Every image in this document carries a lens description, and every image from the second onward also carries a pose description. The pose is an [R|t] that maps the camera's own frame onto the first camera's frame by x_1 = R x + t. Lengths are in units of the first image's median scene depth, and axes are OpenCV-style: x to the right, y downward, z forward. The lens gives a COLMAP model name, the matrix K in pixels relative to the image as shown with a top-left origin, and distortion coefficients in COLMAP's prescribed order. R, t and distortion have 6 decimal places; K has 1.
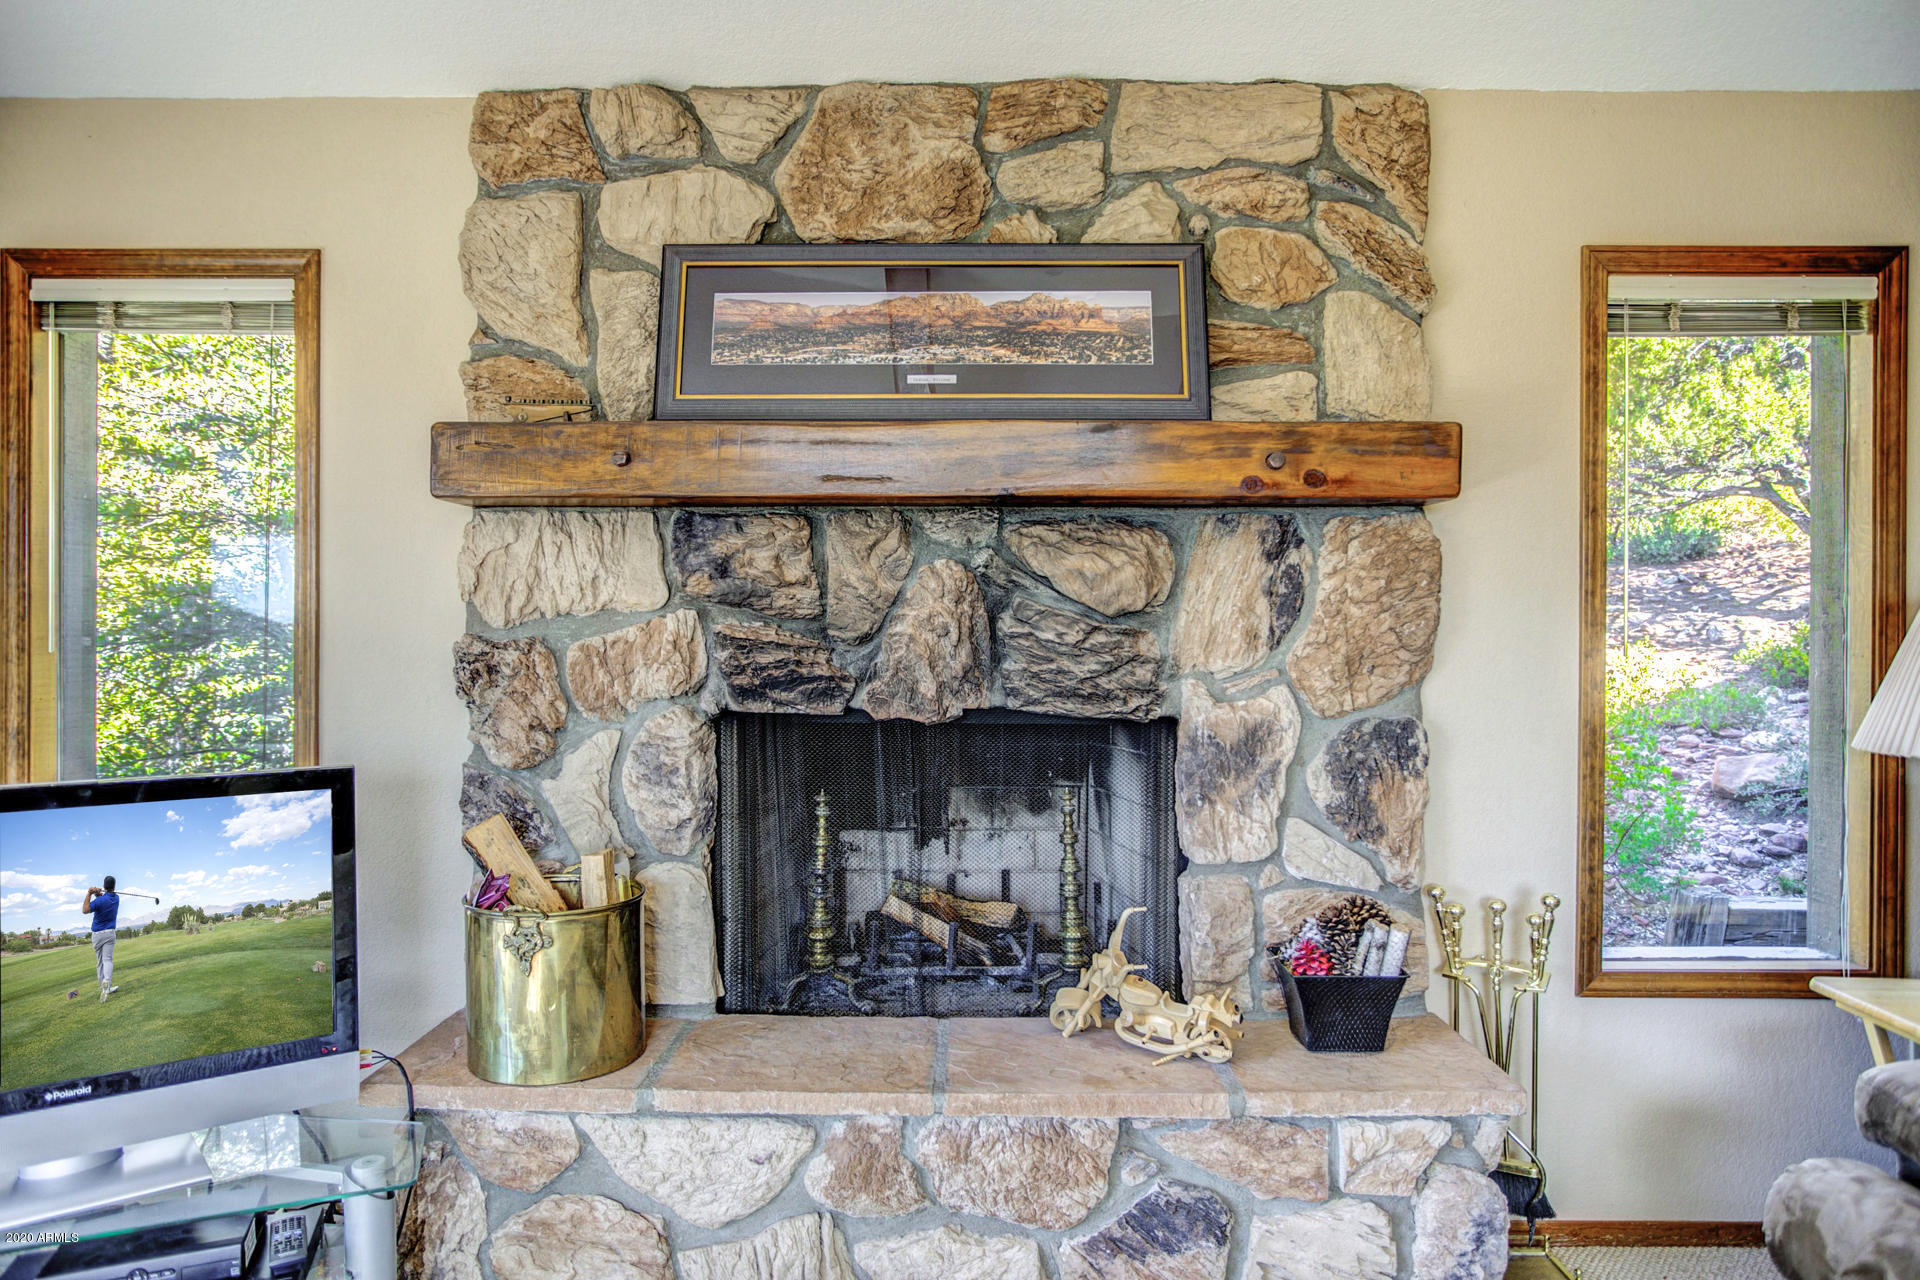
lens RADIAL K [[1146.3, 0, 960.1], [0, 1146.3, 630.2], [0, 0, 1]] dist [-0.067019, 0.051133]
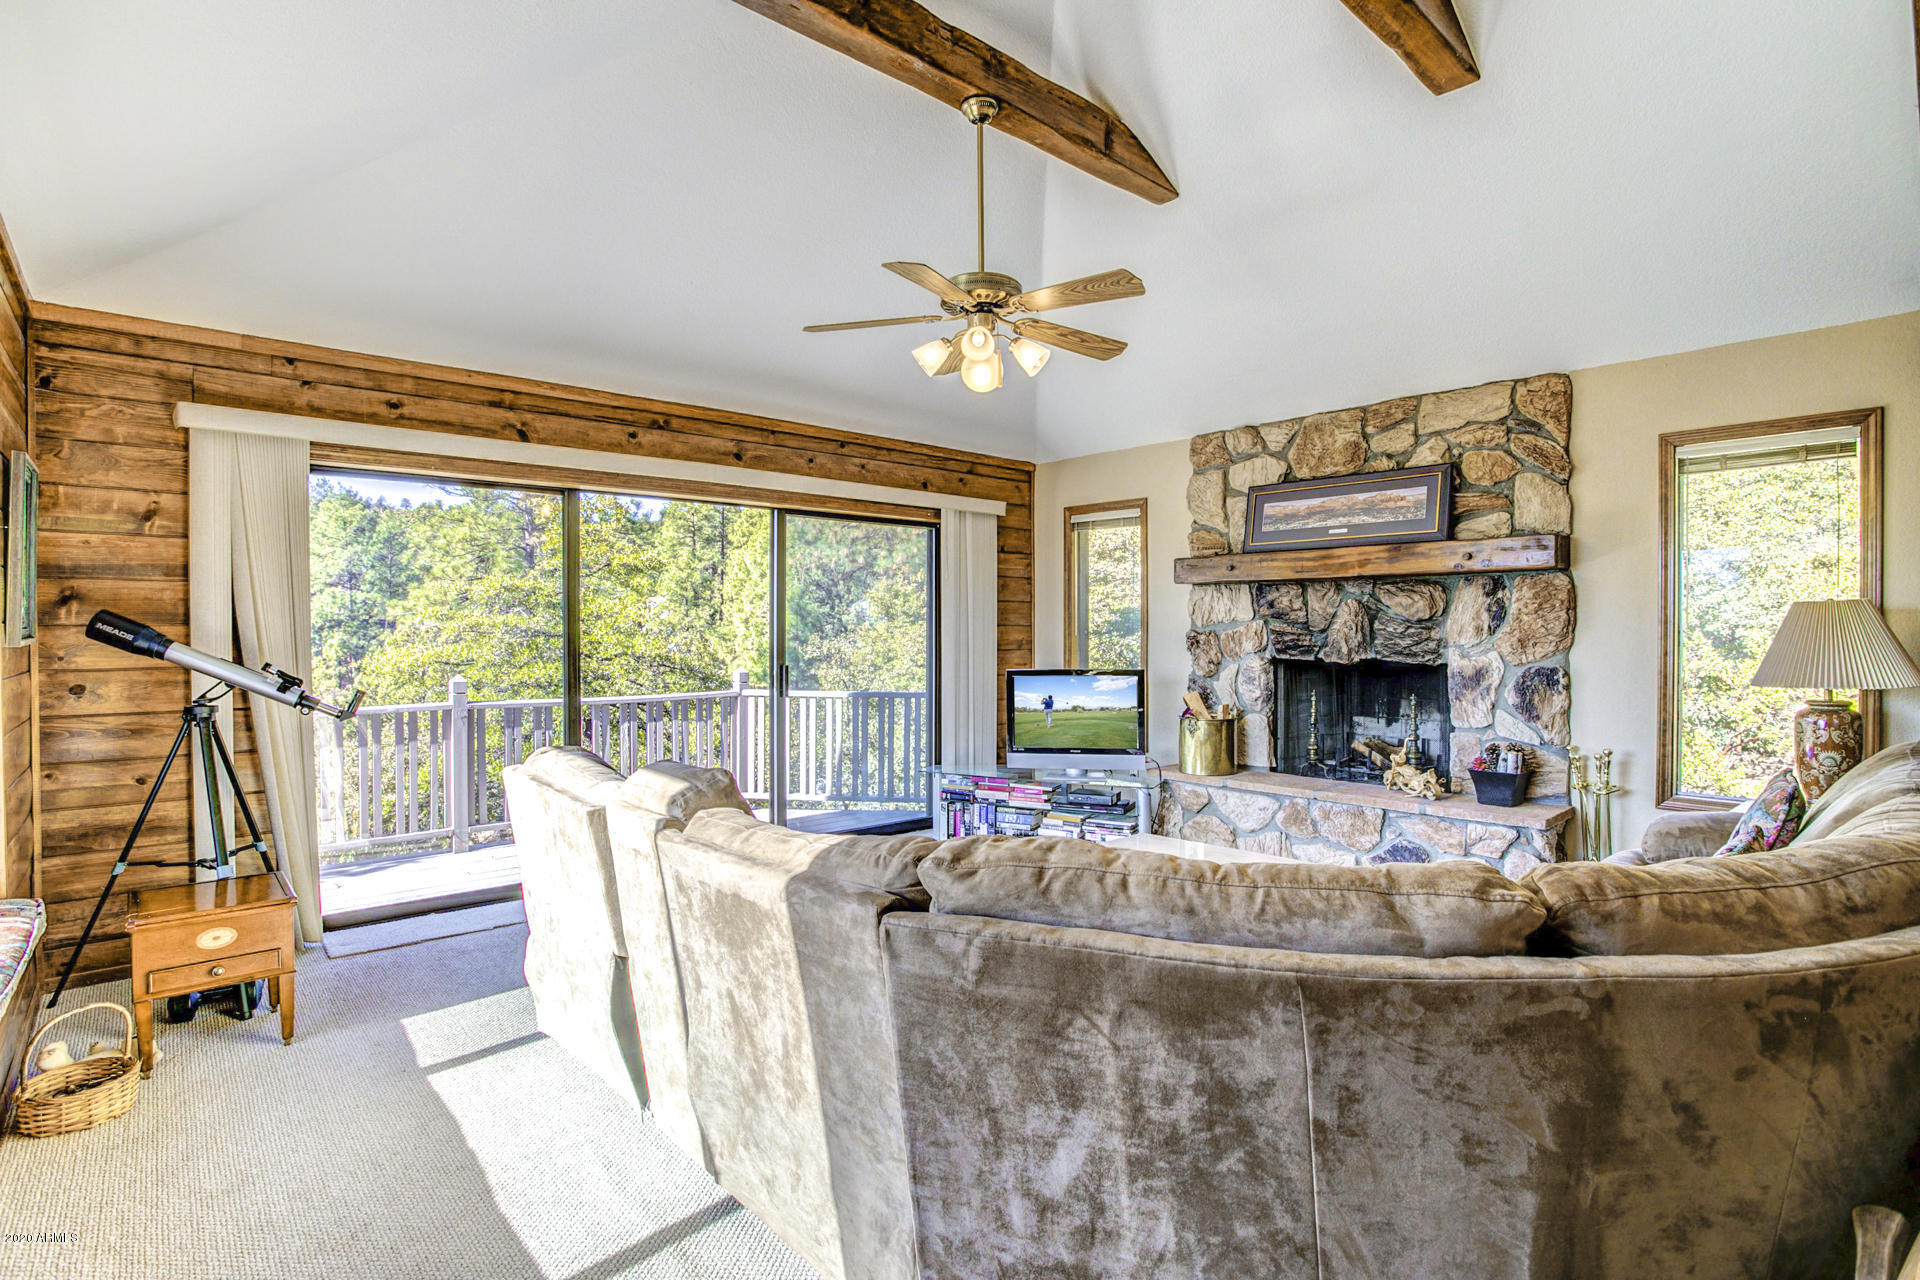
lens RADIAL K [[927.3, 0, 925.4], [0, 927.3, 633.8], [0, 0, 1]] dist [-0.023608, 0.020711]
pose [[0.640830, 0.001385, -0.767682, 0.963675], [0.003894, 0.999980, 0.005054, 0.000287], [0.767673, -0.006228, 0.640811, -1.044700]]
